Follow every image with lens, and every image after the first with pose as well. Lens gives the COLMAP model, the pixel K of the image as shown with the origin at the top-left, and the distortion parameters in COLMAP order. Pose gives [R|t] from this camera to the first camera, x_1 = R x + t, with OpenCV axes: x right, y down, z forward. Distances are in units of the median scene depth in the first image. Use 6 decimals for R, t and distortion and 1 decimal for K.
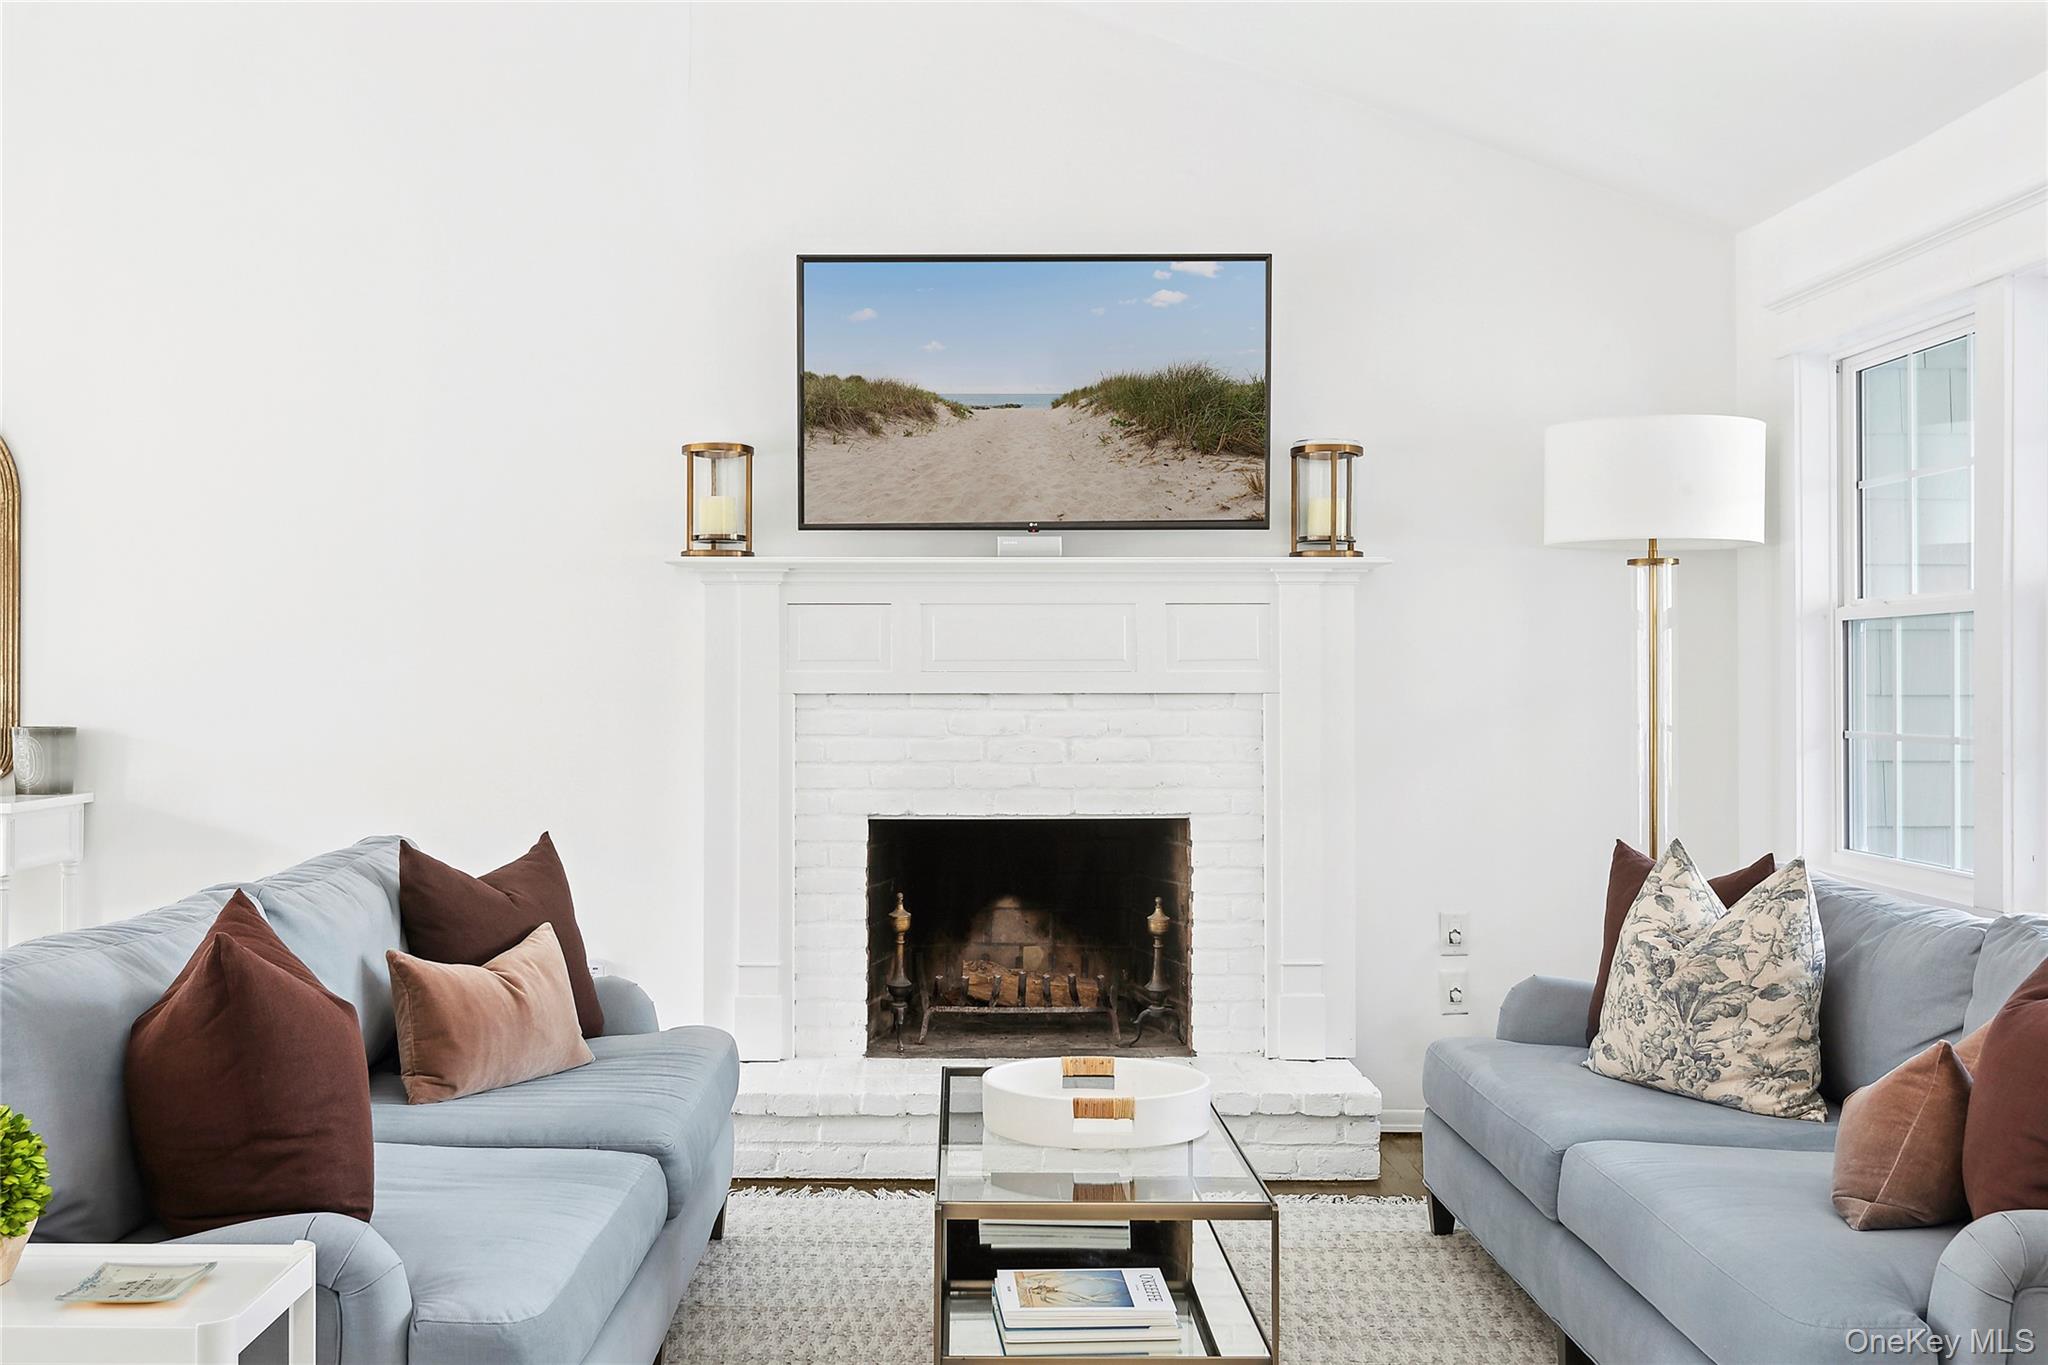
lens RADIAL K [[2034.1, 0, 1024.0], [0, 2034.1, 682.5], [0, 0, 1]] dist [0.048944, -0.001077]
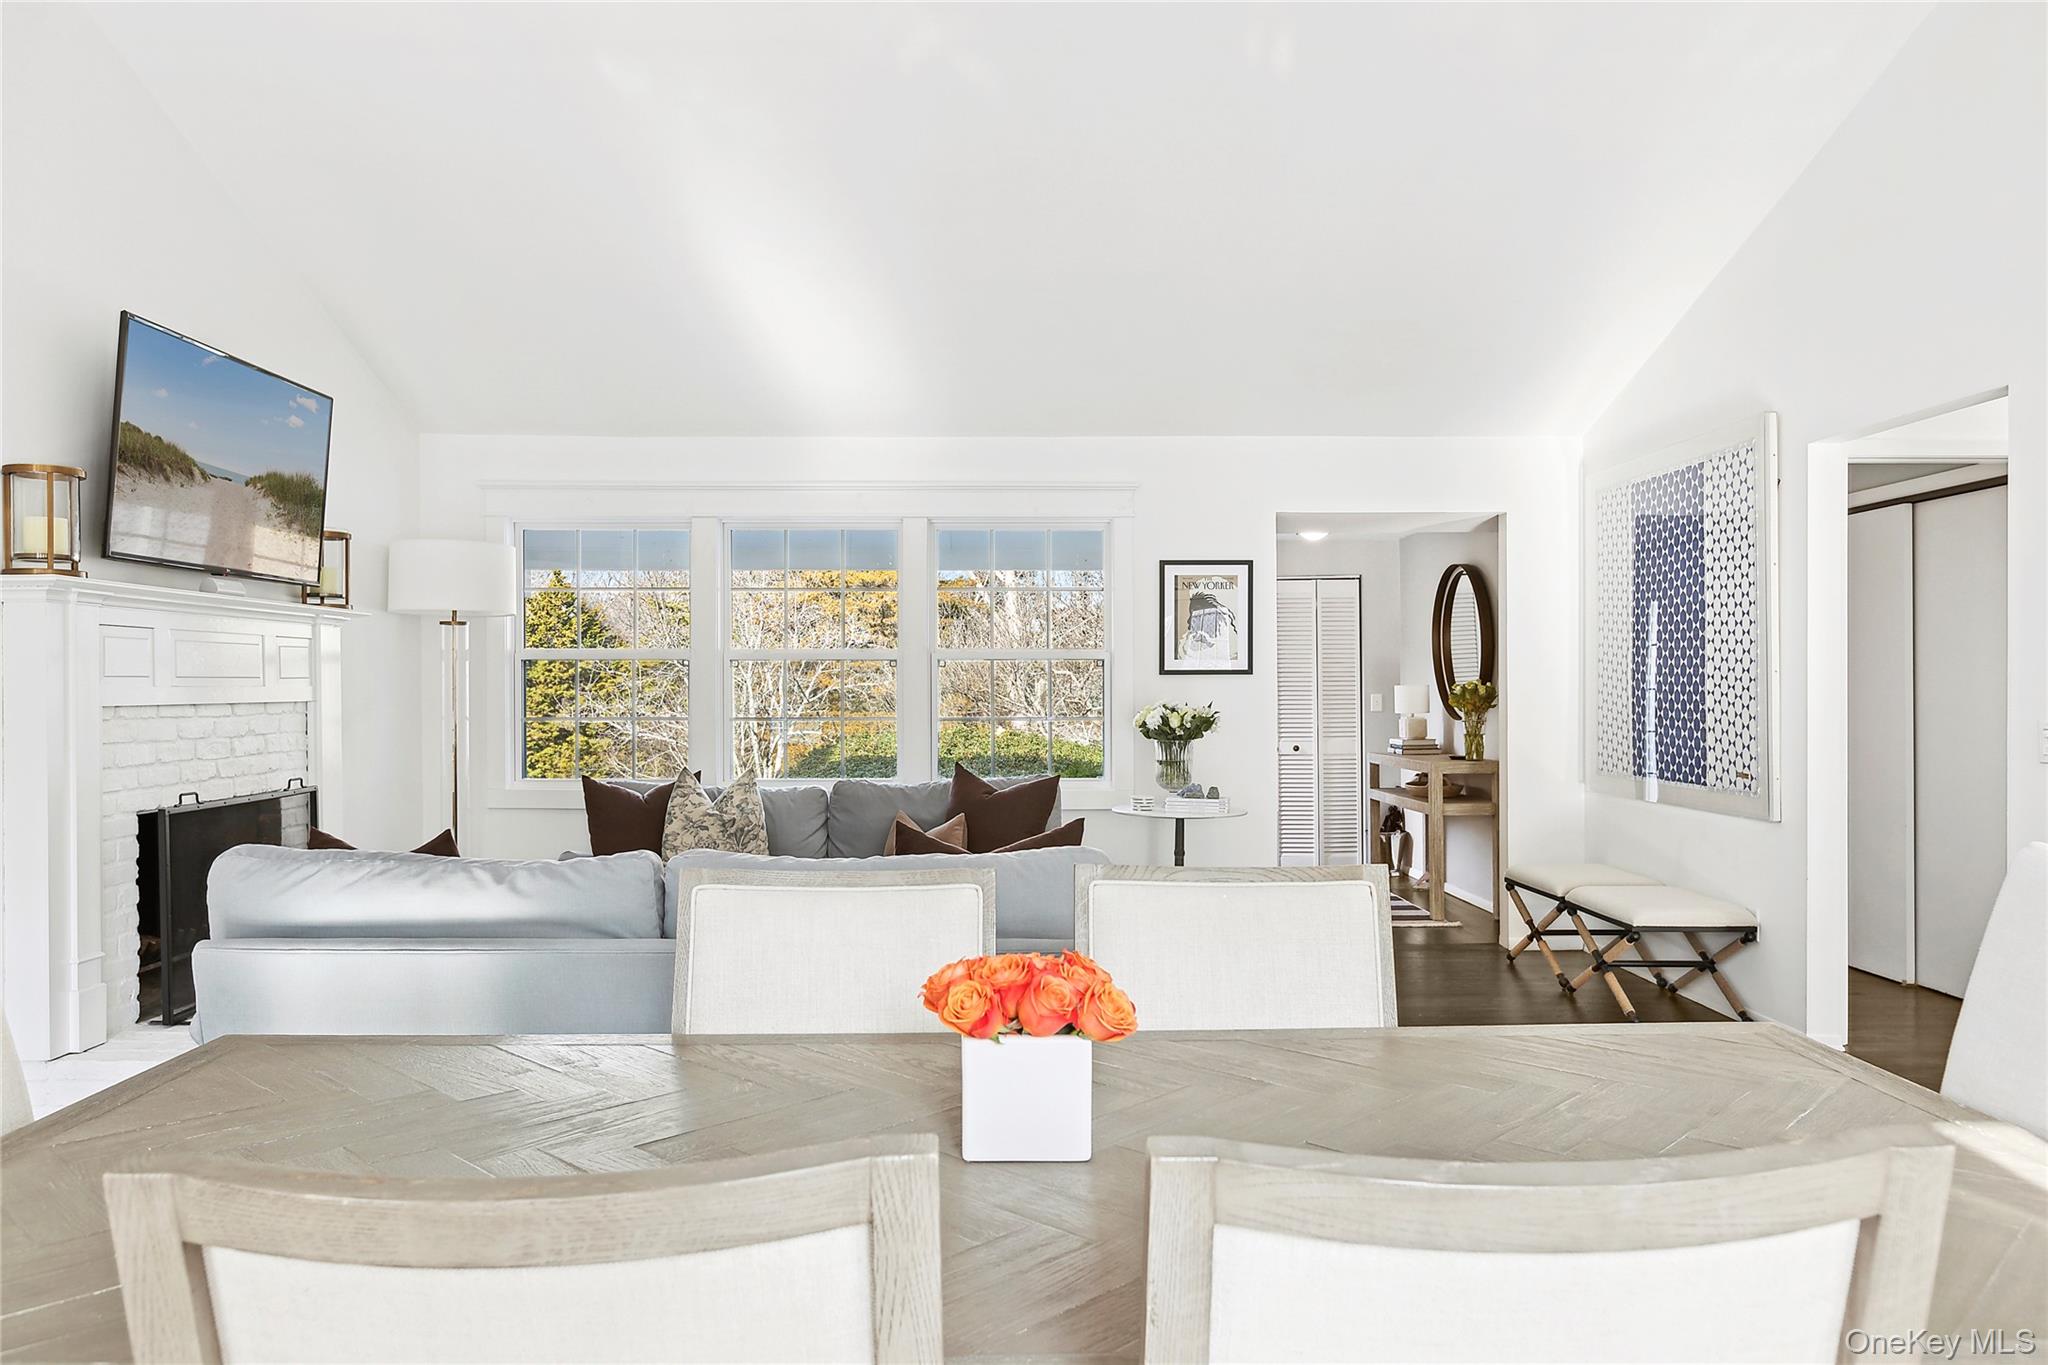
lens RADIAL K [[1431.0, 0, 1019.2], [0, 1431.0, 692.1], [0, 0, 1]] dist [0.027816, 0.000040]
pose [[0.003824, -0.002106, 0.999990, -0.925585], [0.005173, 0.999984, 0.002087, -0.001204], [-0.999979, 0.005165, 0.003835, 0.524889]]
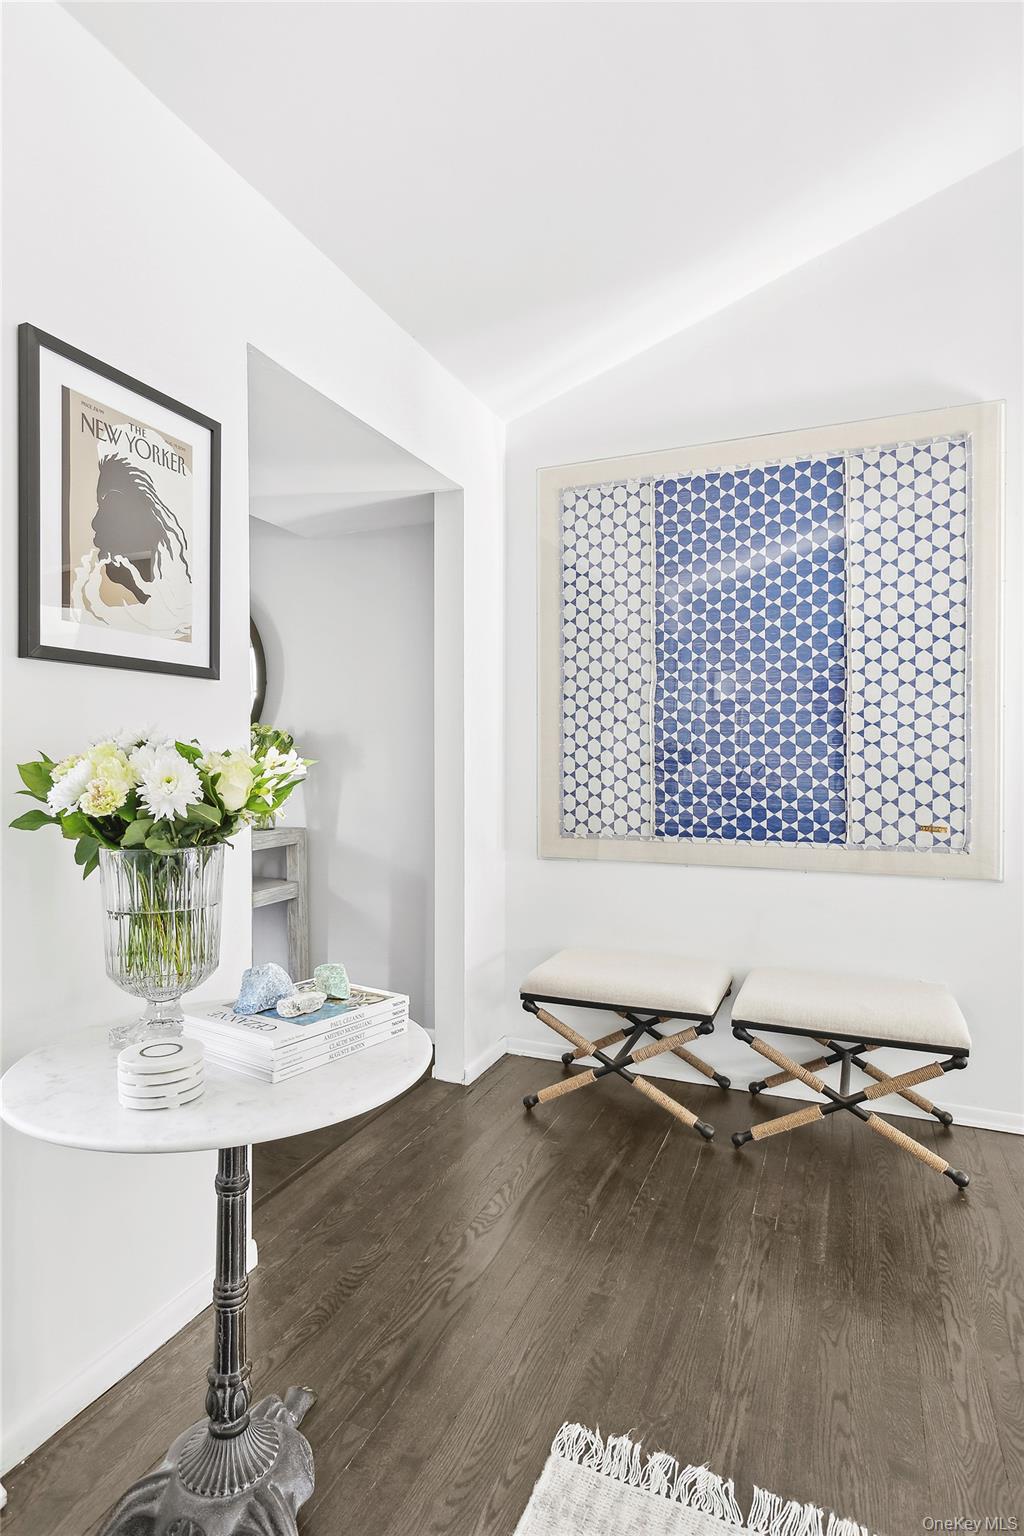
lens RADIAL K [[815.9, 0, 512.0], [0, 815.9, 768.0], [0, 0, 1]] dist [-0.018120, 0.000298]
pose [[-0.904149, -0.006412, 0.427169, 0.168187], [0.001286, 0.999842, 0.017731, 0.017623], [-0.427216, 0.016581, -0.903998, 0.568213]]
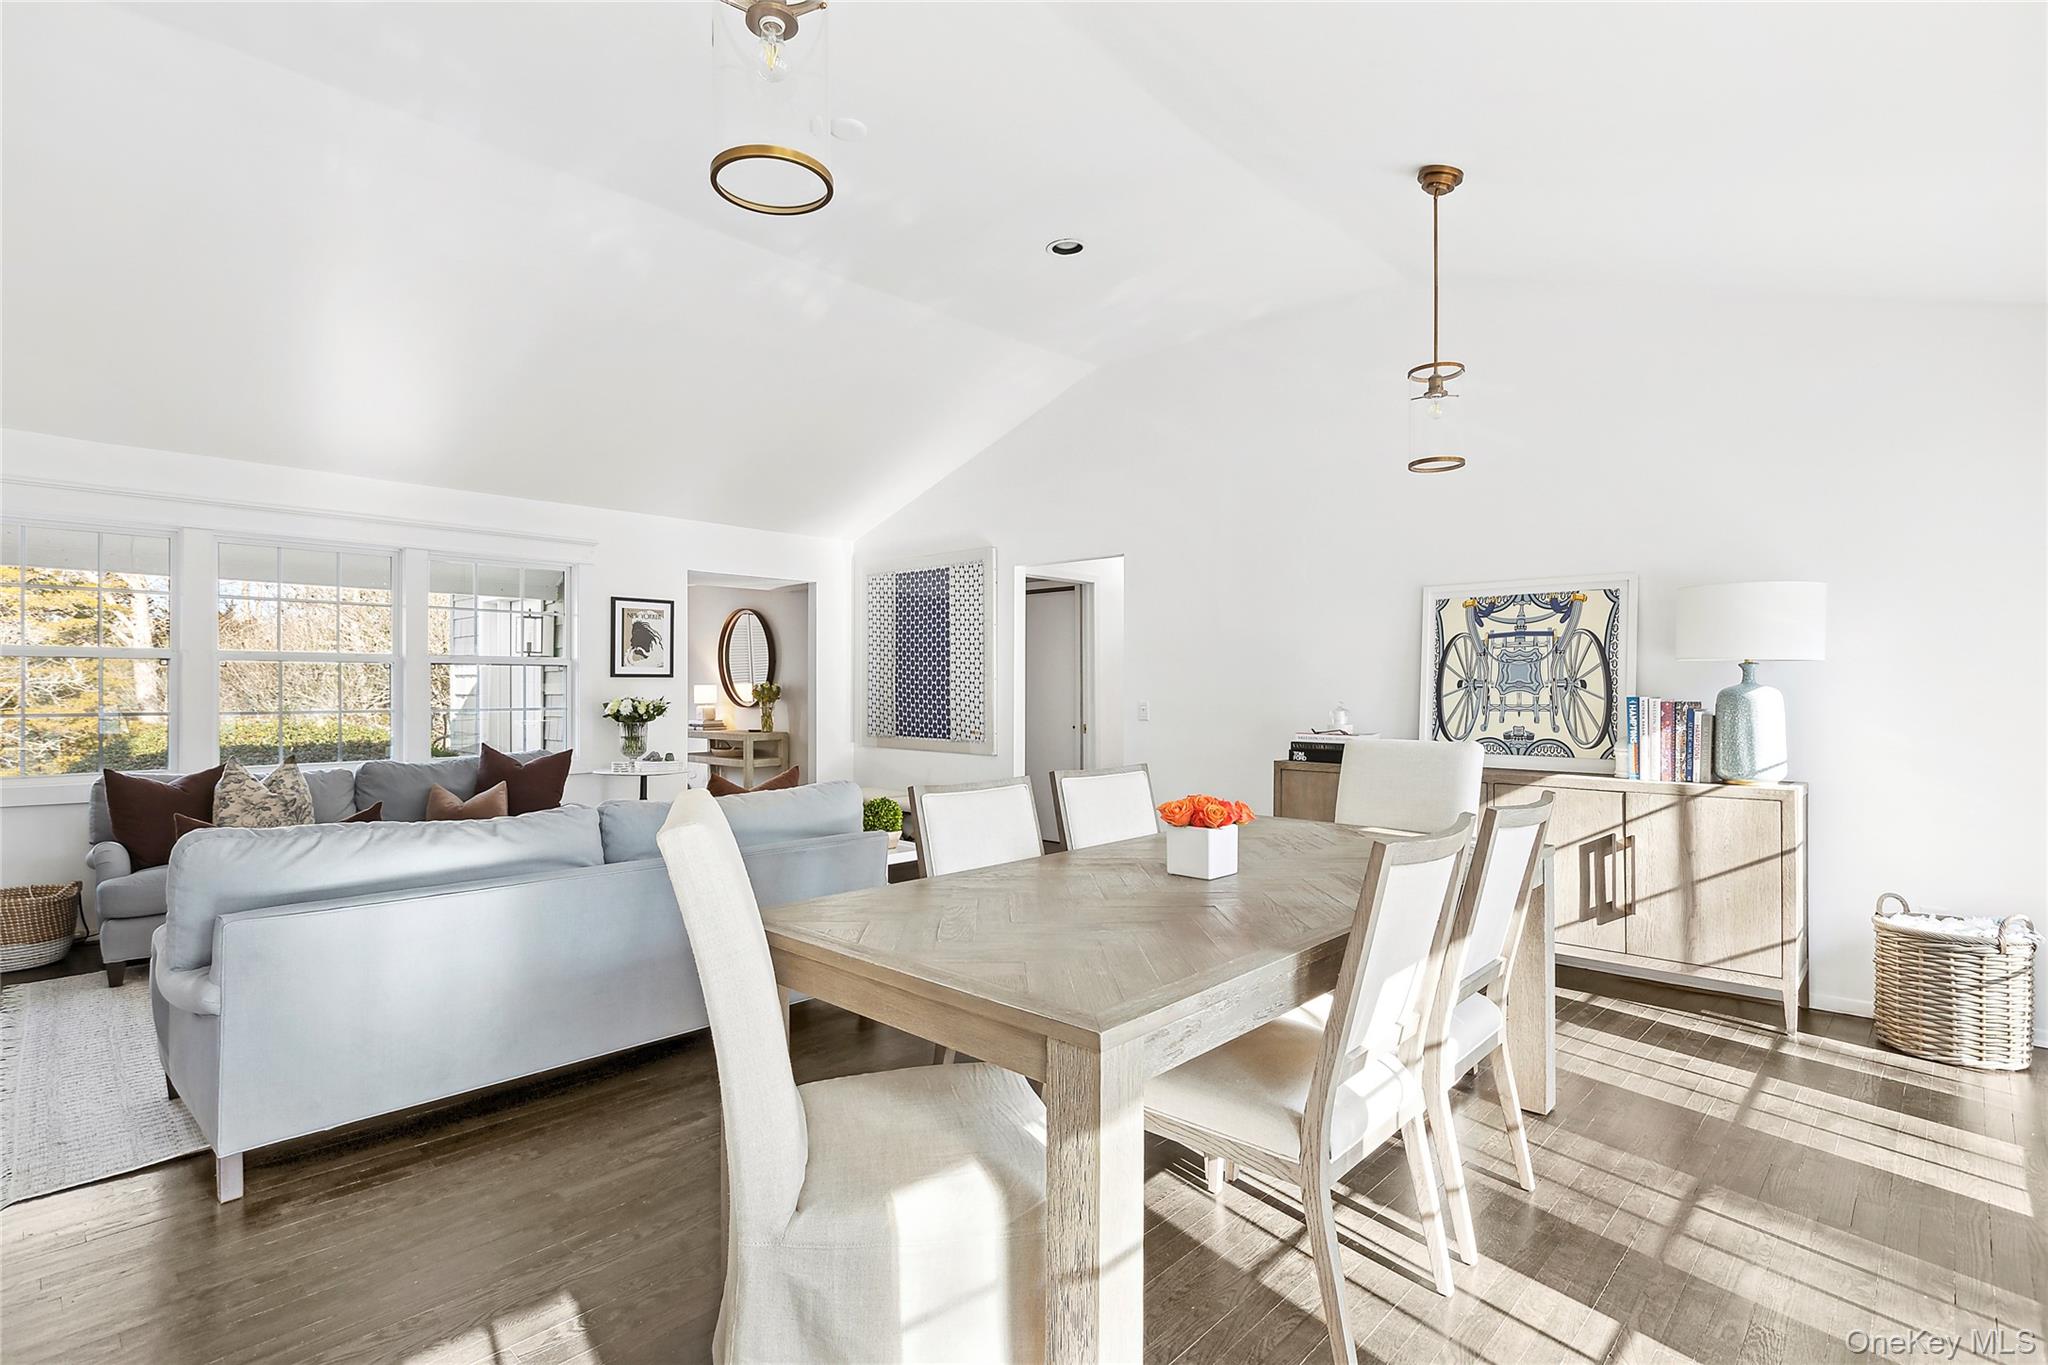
lens RADIAL K [[983.5, 0, 1009.5], [0, 983.5, 679.5], [0, 0, 1]] dist [0.040803, 0.000124]
pose [[-0.691380, 0.005206, 0.722473, -0.905930], [0.001601, 0.999983, -0.005674, -0.002374], [-0.722490, -0.002766, -0.691376, 0.930155]]
